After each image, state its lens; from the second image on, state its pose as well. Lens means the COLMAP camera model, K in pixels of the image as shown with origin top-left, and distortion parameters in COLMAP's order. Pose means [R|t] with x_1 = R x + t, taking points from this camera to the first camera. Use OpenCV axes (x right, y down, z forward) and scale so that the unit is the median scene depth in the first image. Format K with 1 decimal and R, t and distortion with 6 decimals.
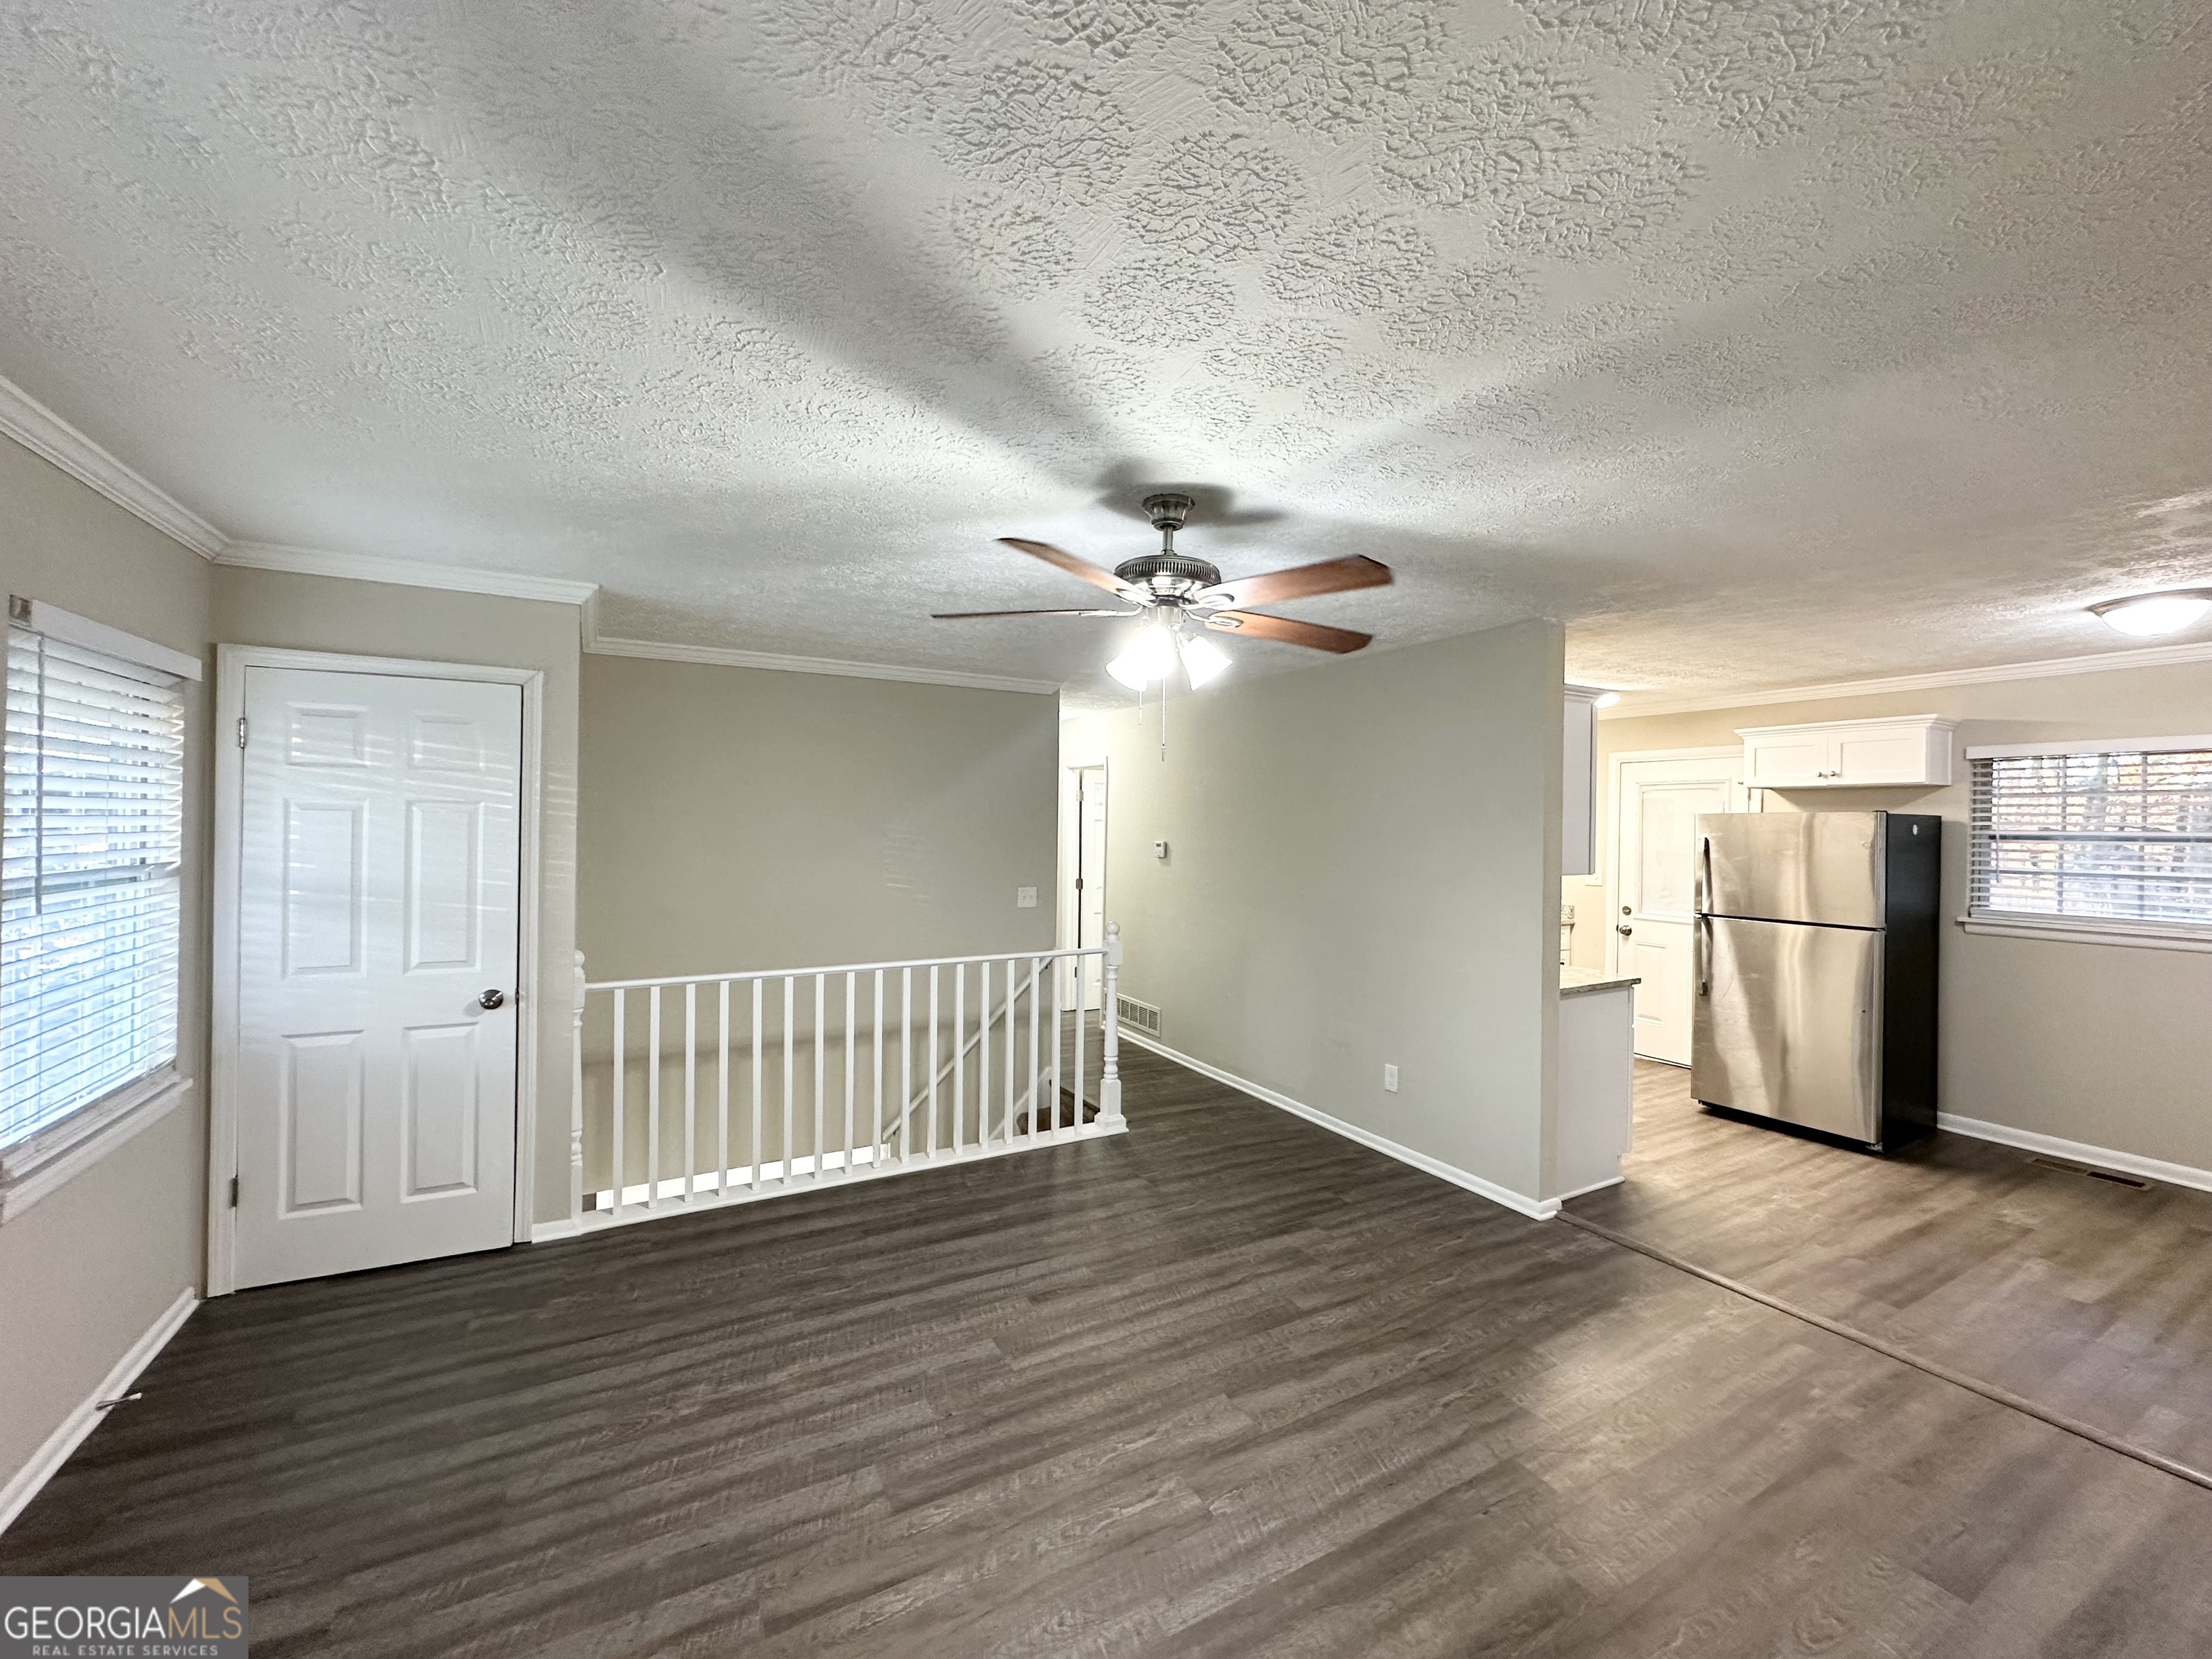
lens RADIAL K [[878.8, 0, 1104.0], [0, 878.8, 824.5], [0, 0, 1]] dist [-0.006854, 0.001849]
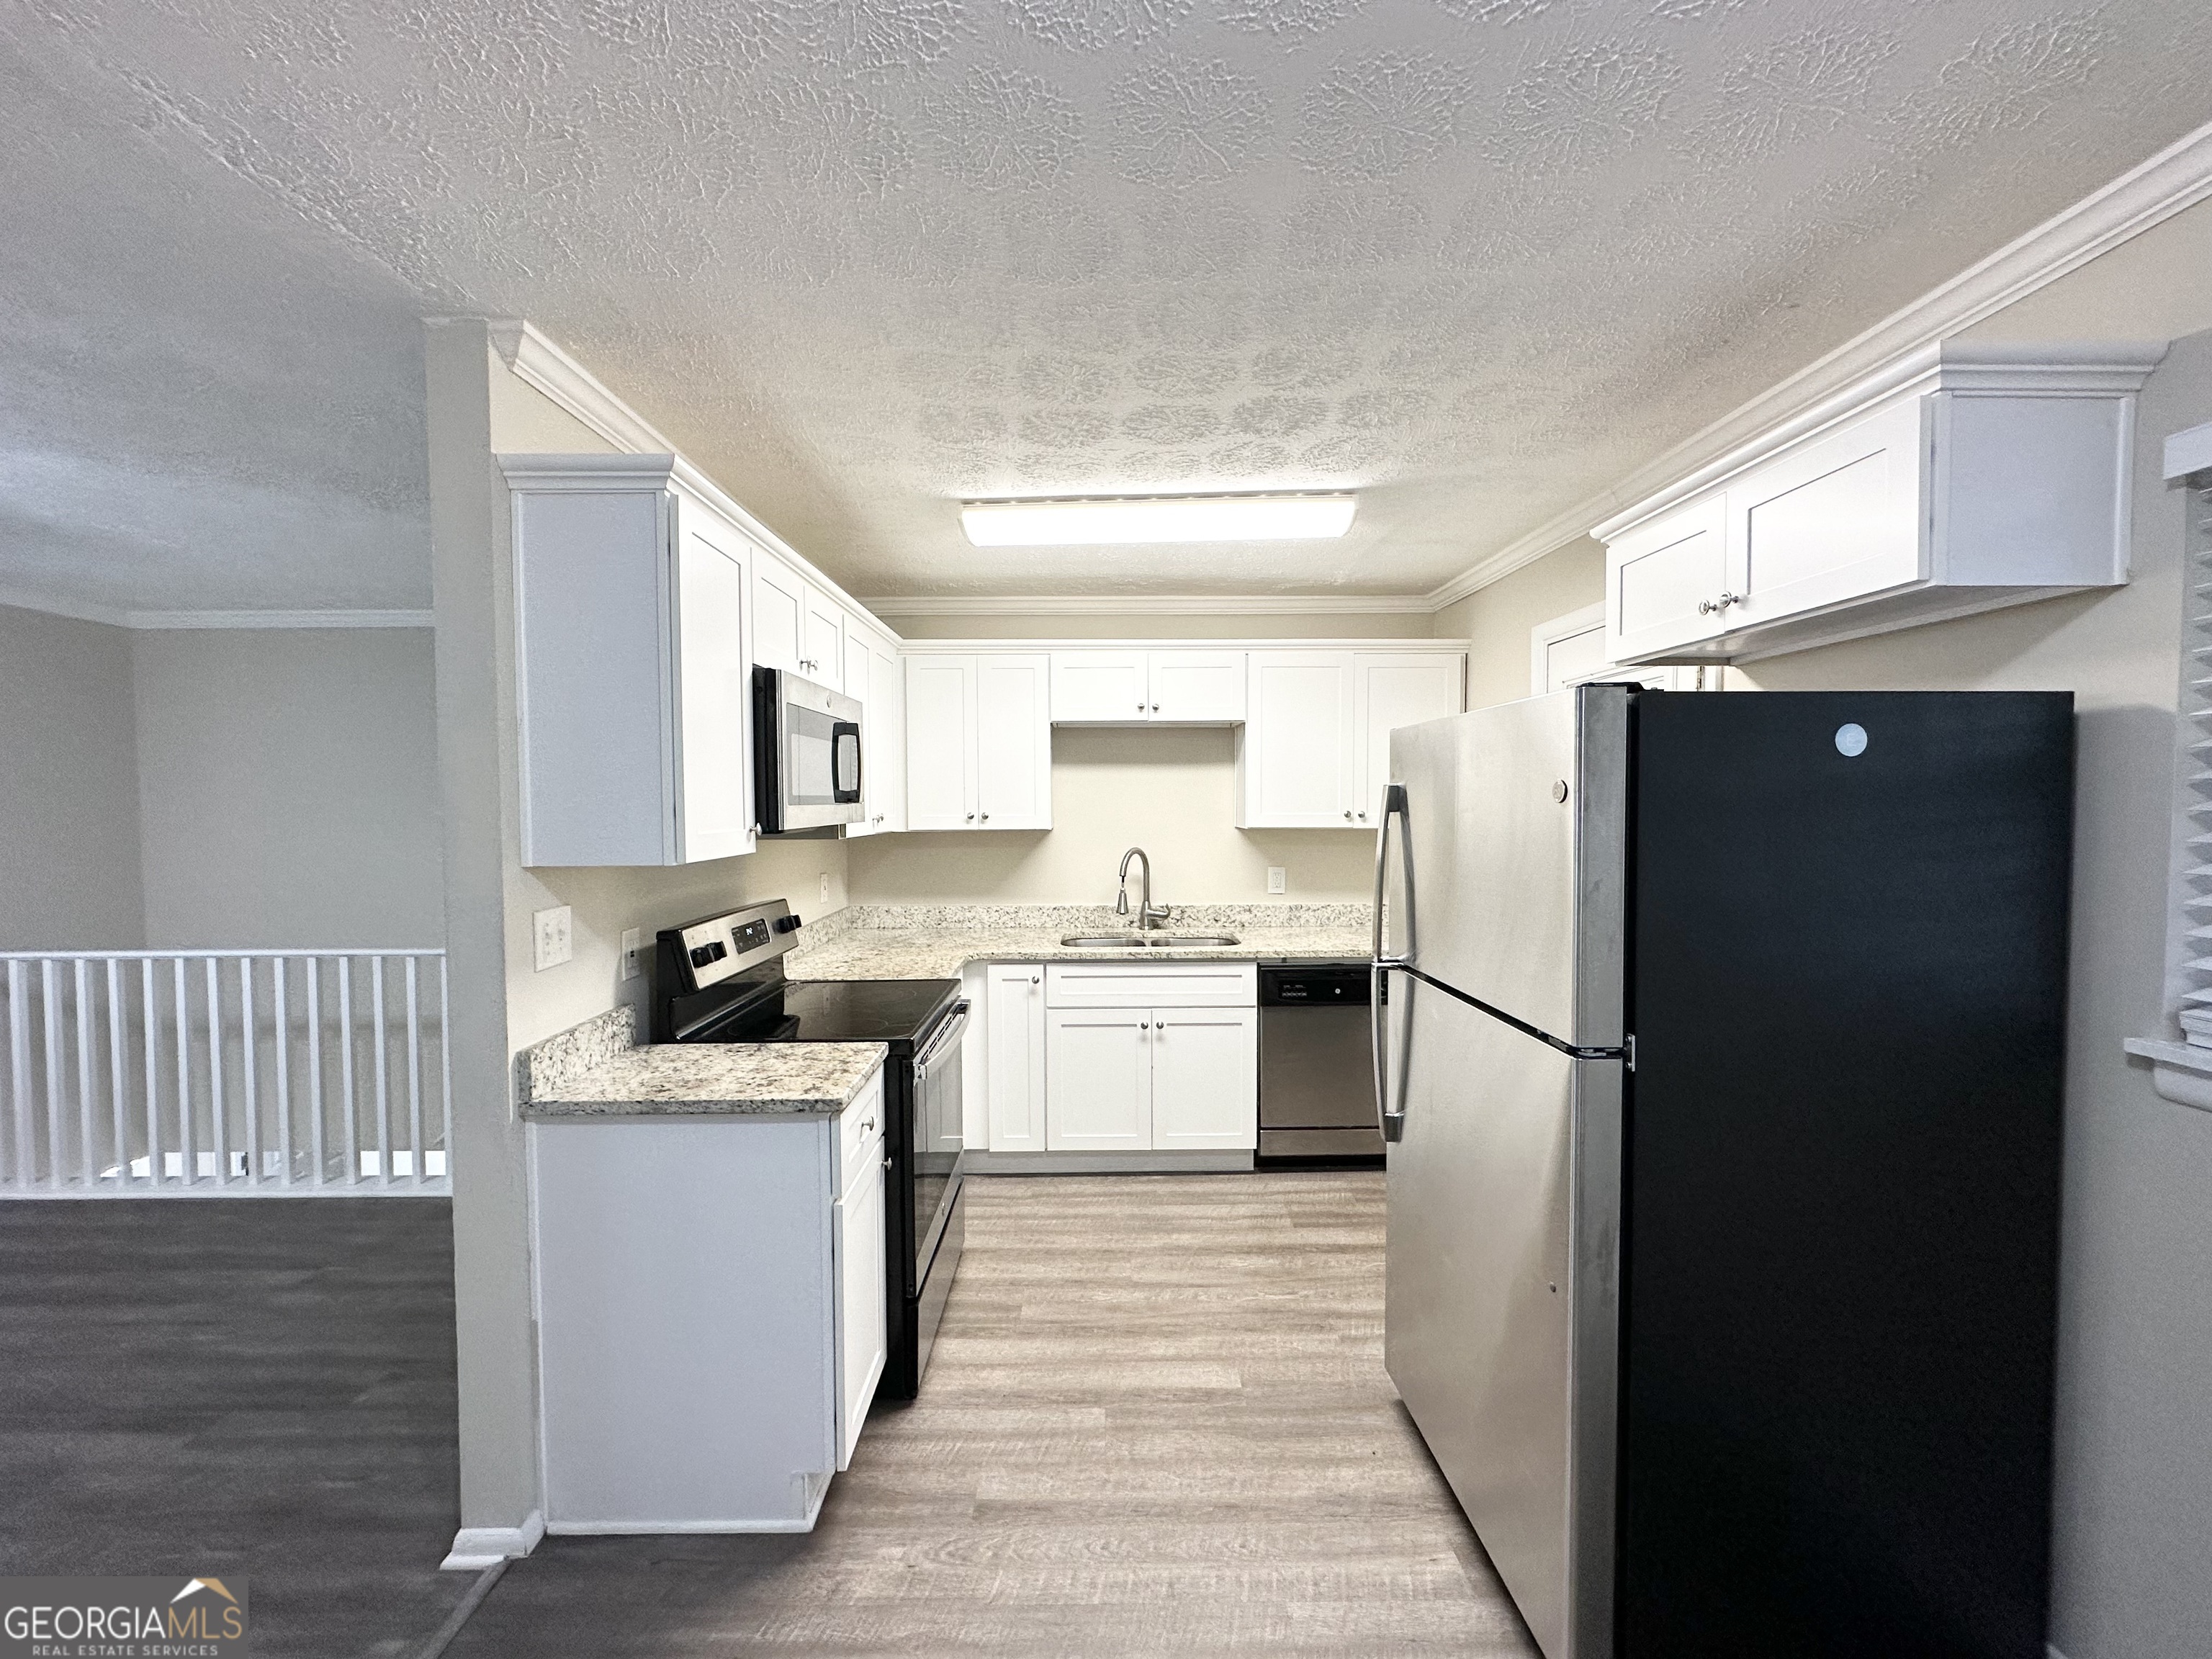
lens RADIAL K [[878.8, 0, 1105.9], [0, 878.8, 831.2], [0, 0, 1]] dist [-0.006854, 0.001849]
pose [[0.881127, 0.002304, -0.472875, 1.029000], [0.012838, 0.999503, 0.028791, 0.031108], [0.472706, -0.031440, 0.880659, 0.741733]]
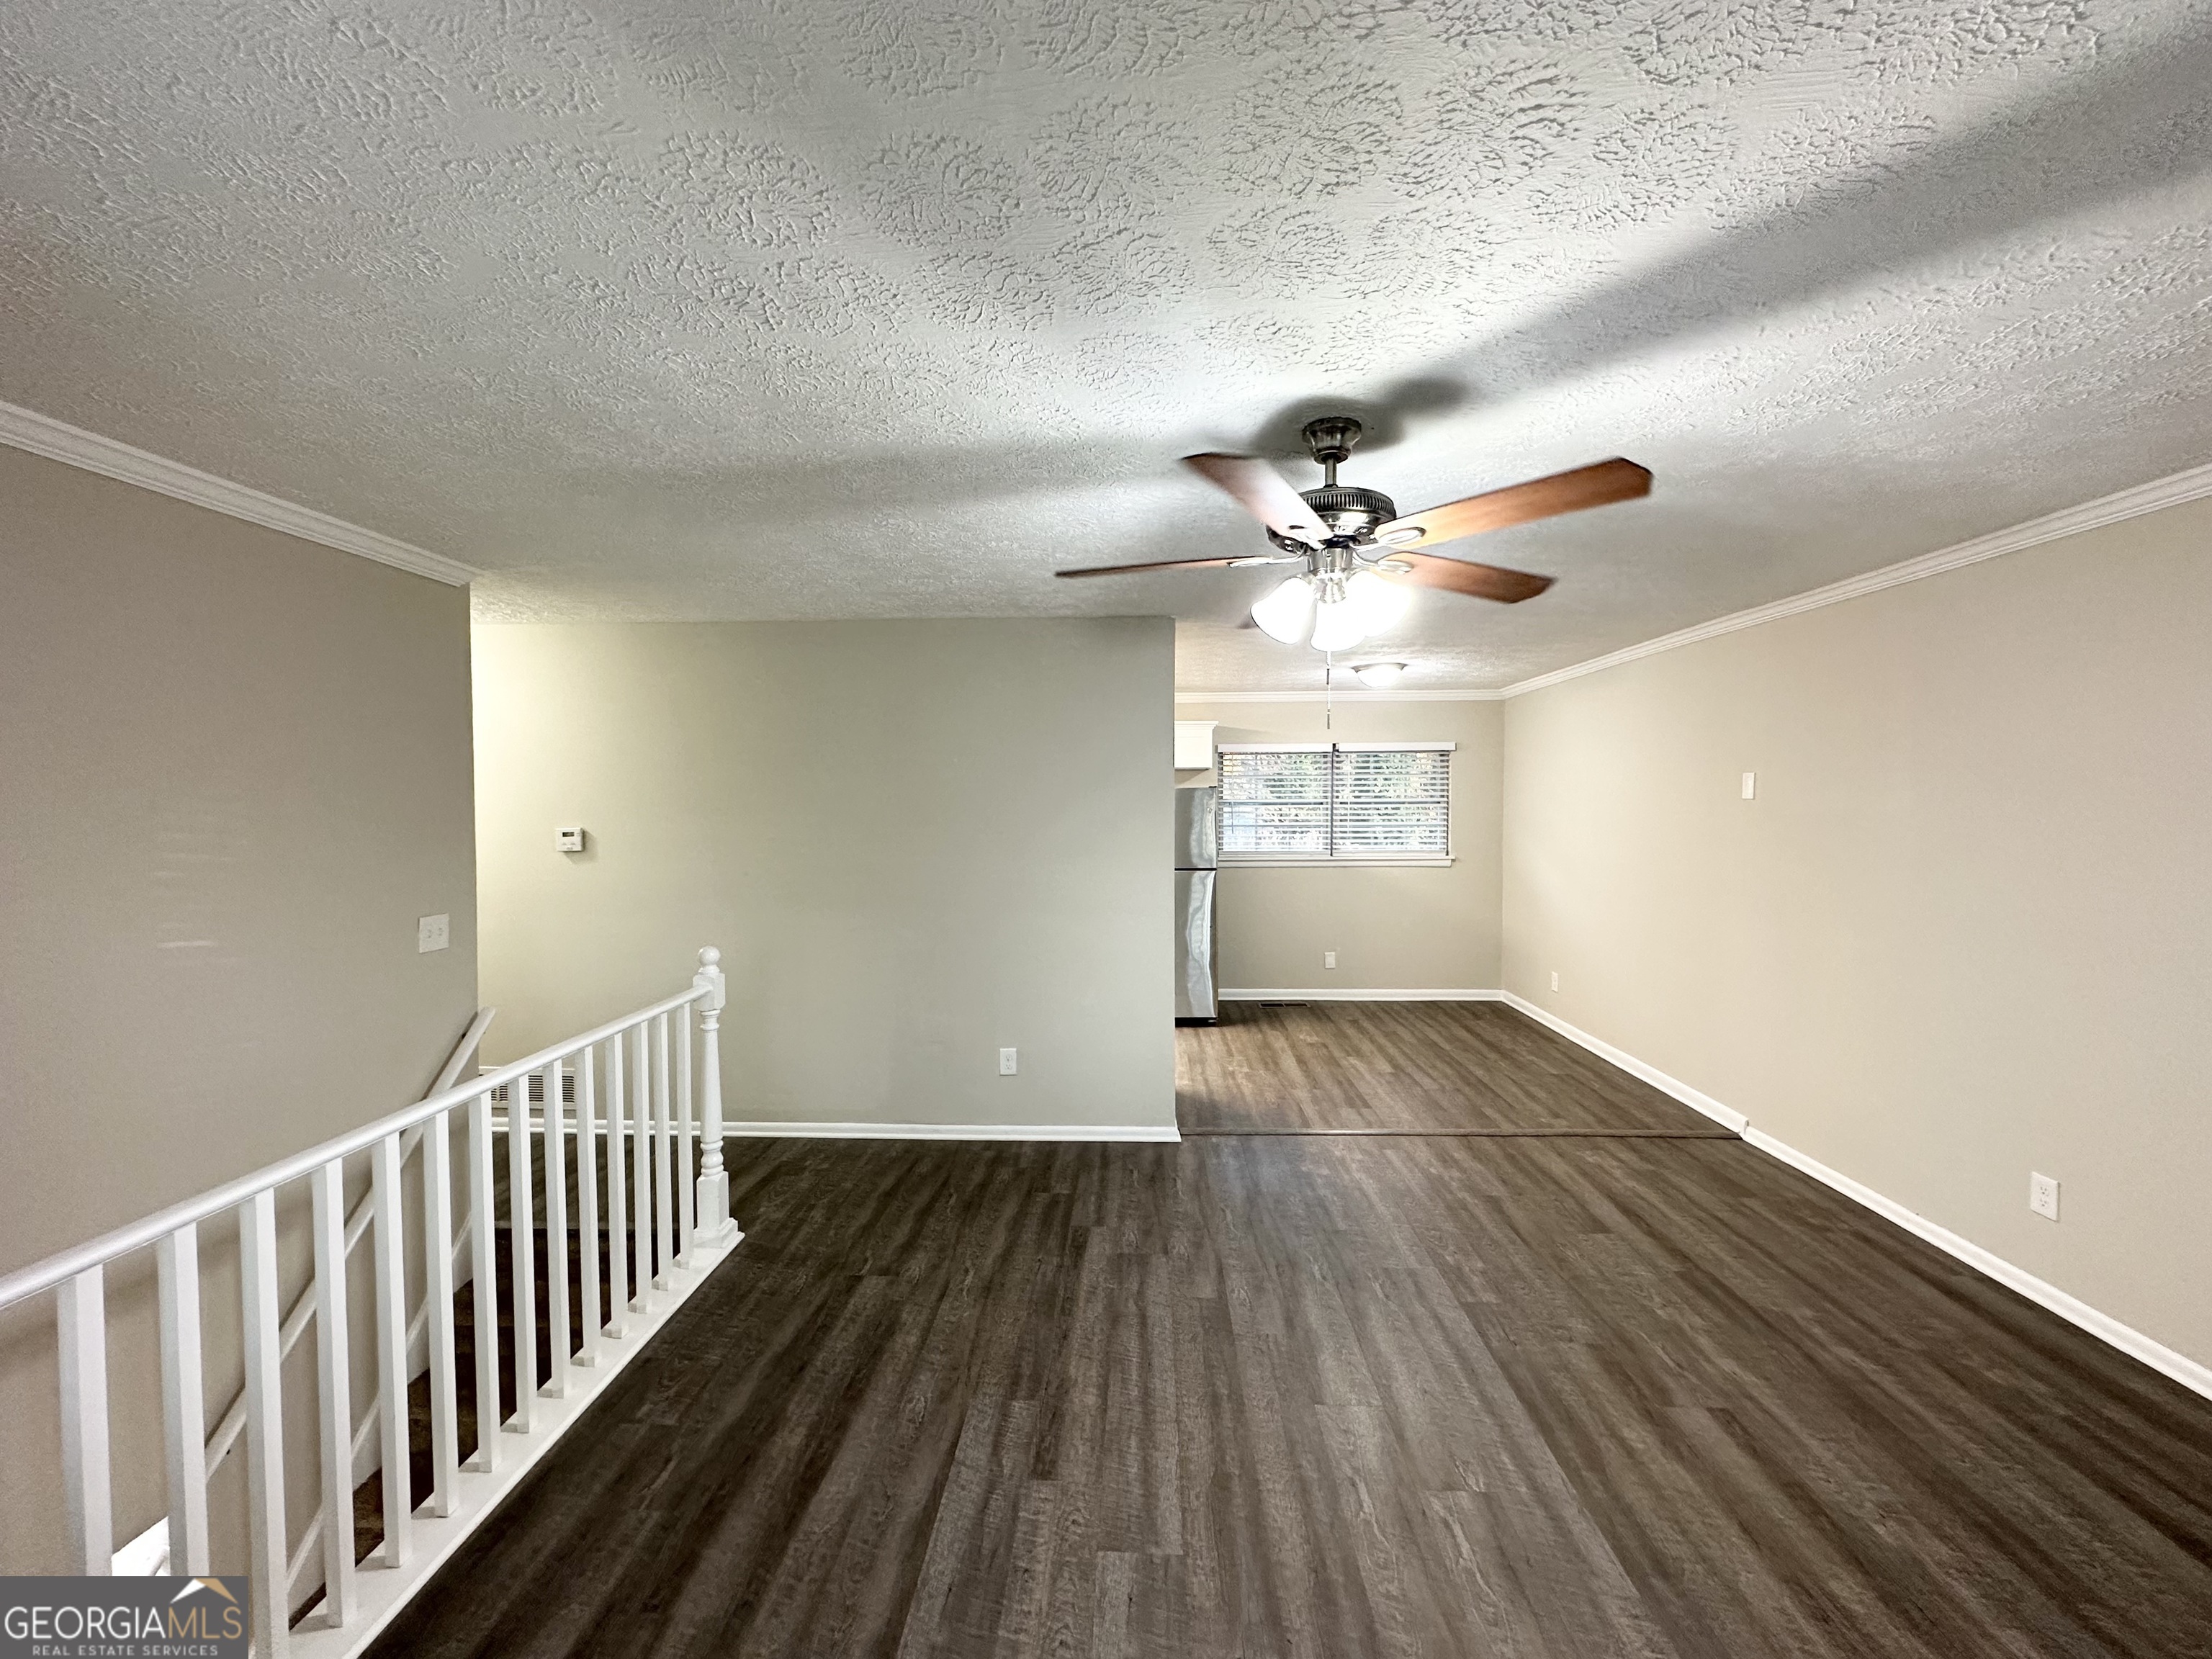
lens RADIAL K [[878.8, 0, 1099.3], [0, 878.8, 816.8], [0, 0, 1]] dist [-0.006854, 0.001849]
pose [[0.523196, -0.027861, 0.851757, -0.516662], [0.013739, 0.999611, 0.024258, -0.004019], [-0.852102, -0.000989, 0.523375, 0.476206]]
